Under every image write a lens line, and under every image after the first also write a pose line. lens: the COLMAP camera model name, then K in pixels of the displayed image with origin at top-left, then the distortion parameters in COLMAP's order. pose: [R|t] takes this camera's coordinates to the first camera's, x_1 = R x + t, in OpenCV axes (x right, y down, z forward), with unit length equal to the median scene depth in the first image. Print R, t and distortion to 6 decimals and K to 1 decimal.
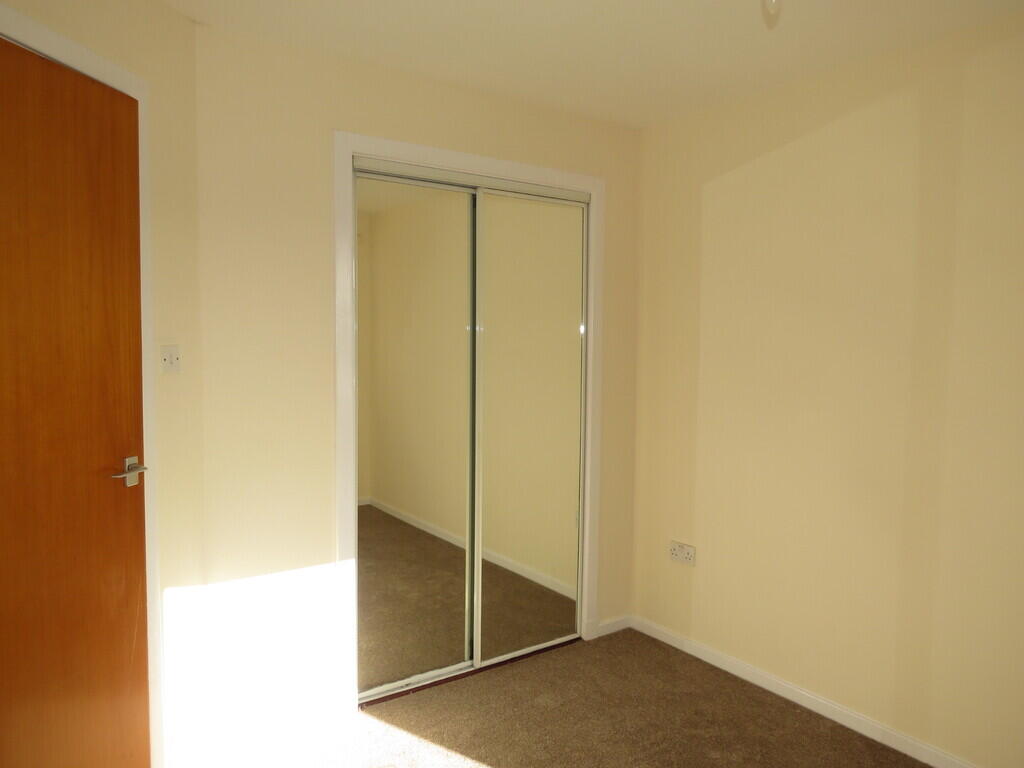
lens RADIAL K [[746.5, 0, 512.0], [0, 746.5, 384.0], [0, 0, 1]] dist [-0.012335, -0.004920]
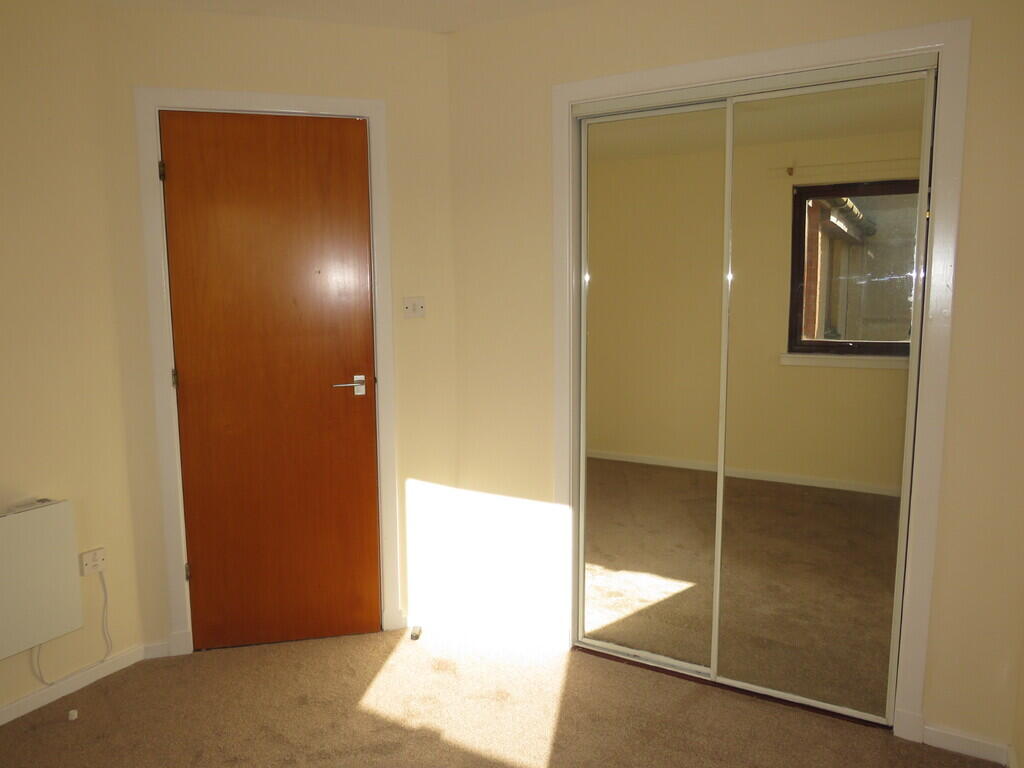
lens RADIAL K [[746.5, 0, 512.0], [0, 746.5, 384.0], [0, 0, 1]] dist [-0.012335, -0.004920]
pose [[0.397157, 0.104845, -0.911742, 0.647891], [-0.045856, 0.994479, 0.094384, -0.024549], [0.916604, 0.004323, 0.399772, 0.490044]]
